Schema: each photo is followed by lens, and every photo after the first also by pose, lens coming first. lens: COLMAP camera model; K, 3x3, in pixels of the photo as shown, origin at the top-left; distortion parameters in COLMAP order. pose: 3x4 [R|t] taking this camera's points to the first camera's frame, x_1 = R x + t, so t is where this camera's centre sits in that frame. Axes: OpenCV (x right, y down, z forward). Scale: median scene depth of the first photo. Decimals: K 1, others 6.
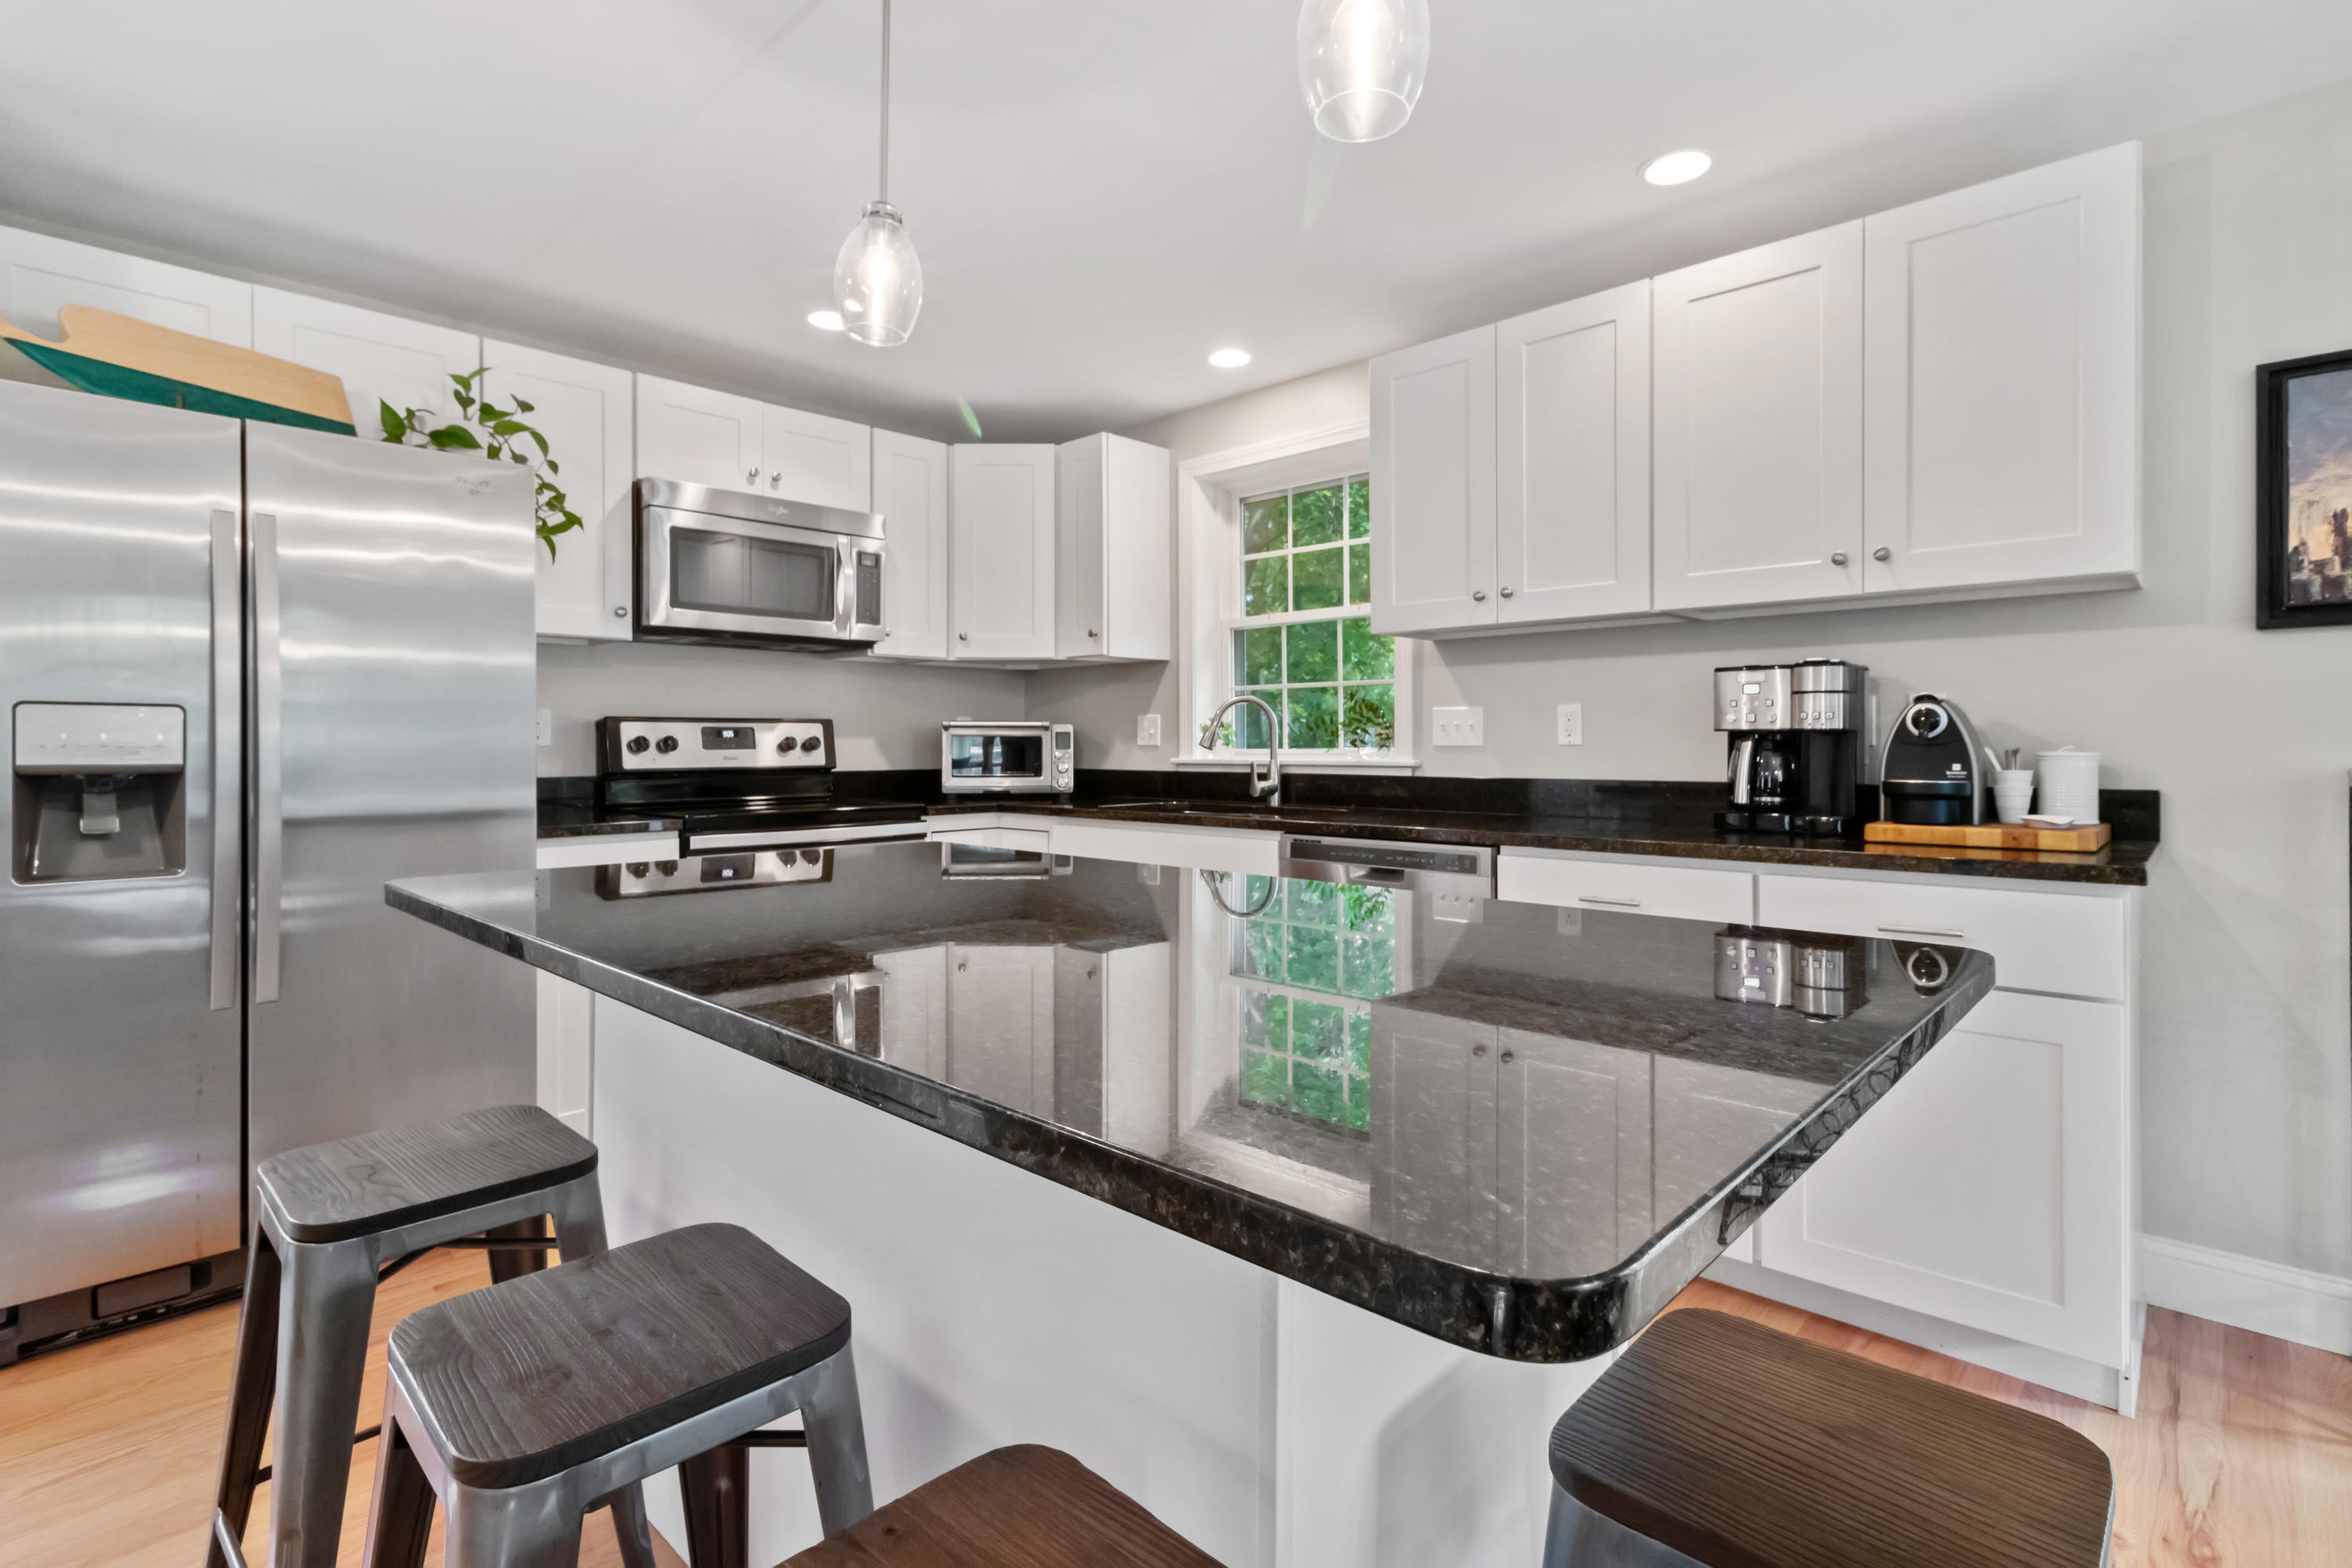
lens RADIAL K [[1111.0, 0, 1173.7], [0, 1111.0, 750.1], [0, 0, 1]] dist [0.002226, 0.000503]
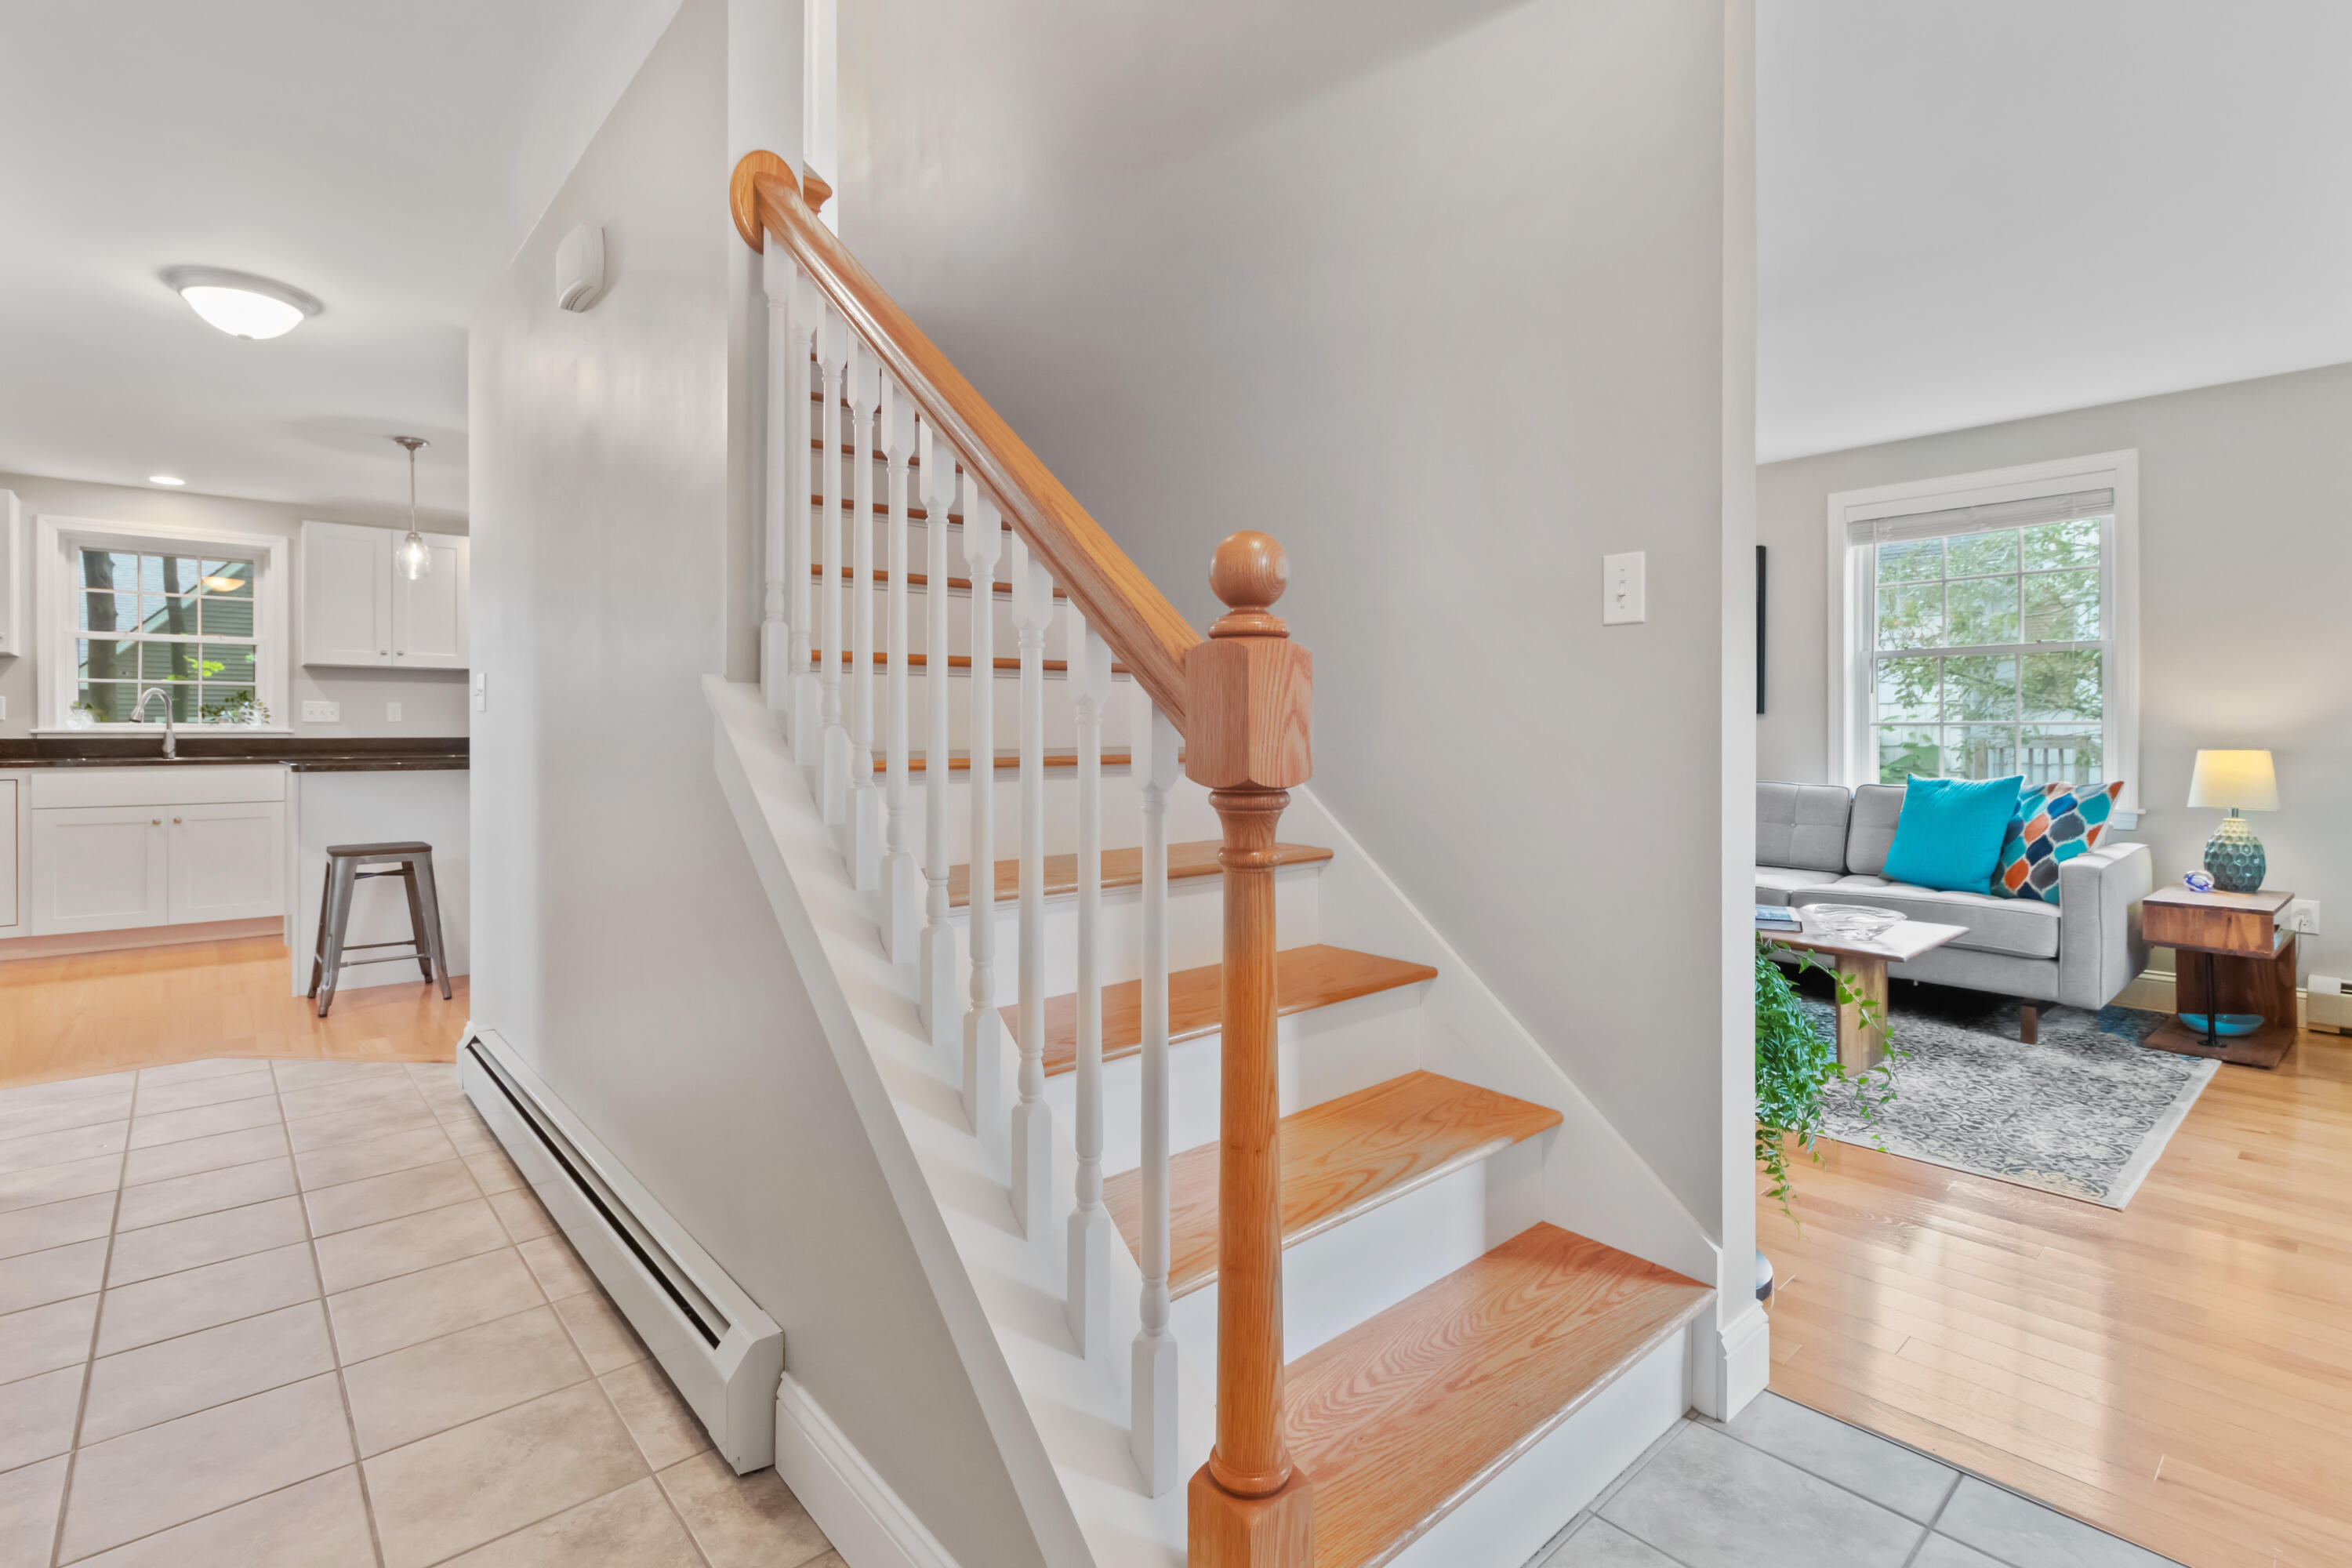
lens RADIAL K [[1100.4, 0, 1178.6], [0, 1100.4, 734.1], [0, 0, 1]] dist [0.002518, 0.000343]
pose [[0.086956, -0.000394, 0.996212, -1.497085], [0.004915, 0.999988, -0.000033, 0.024670], [-0.996200, 0.004899, 0.086957, -0.634230]]
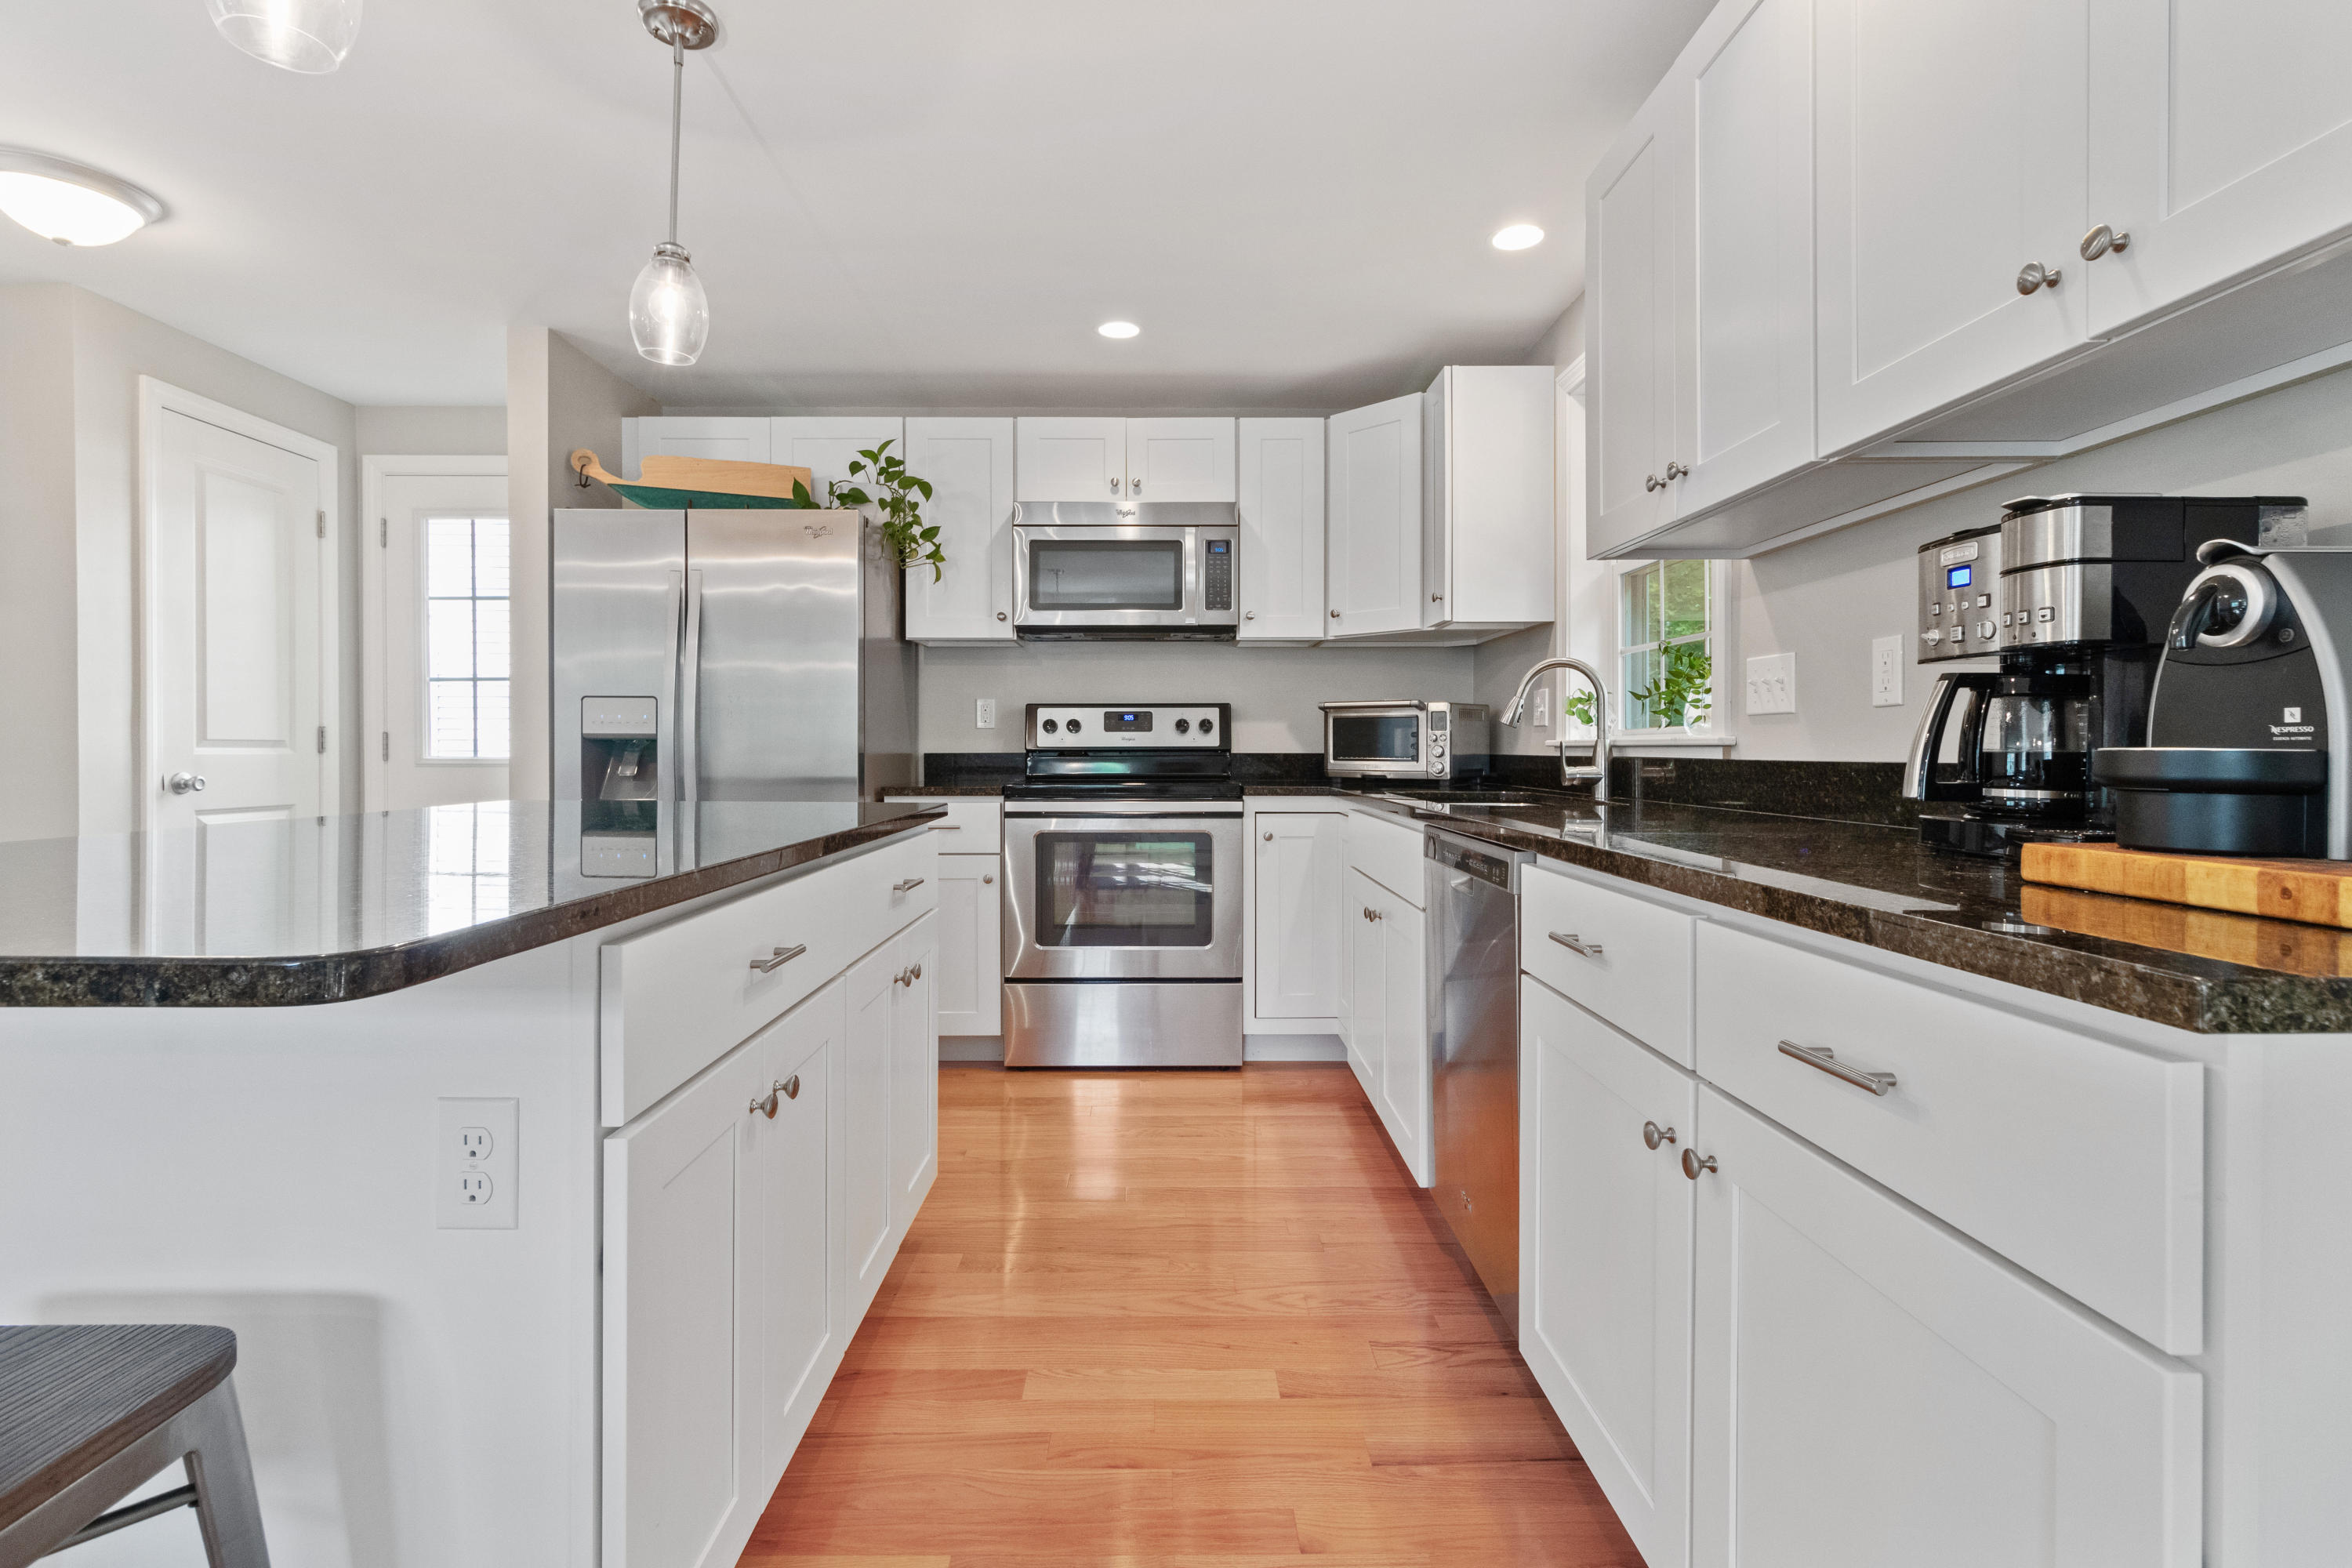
lens RADIAL K [[1091.2, 0, 1166.9], [0, 1091.2, 757.9], [0, 0, 1]] dist [0.008642, -0.000346]
pose [[0.692273, 0.009611, -0.721572, 0.472503], [-0.006716, 0.999954, 0.006876, 0.020512], [0.721605, 0.000086, 0.692305, 0.287845]]
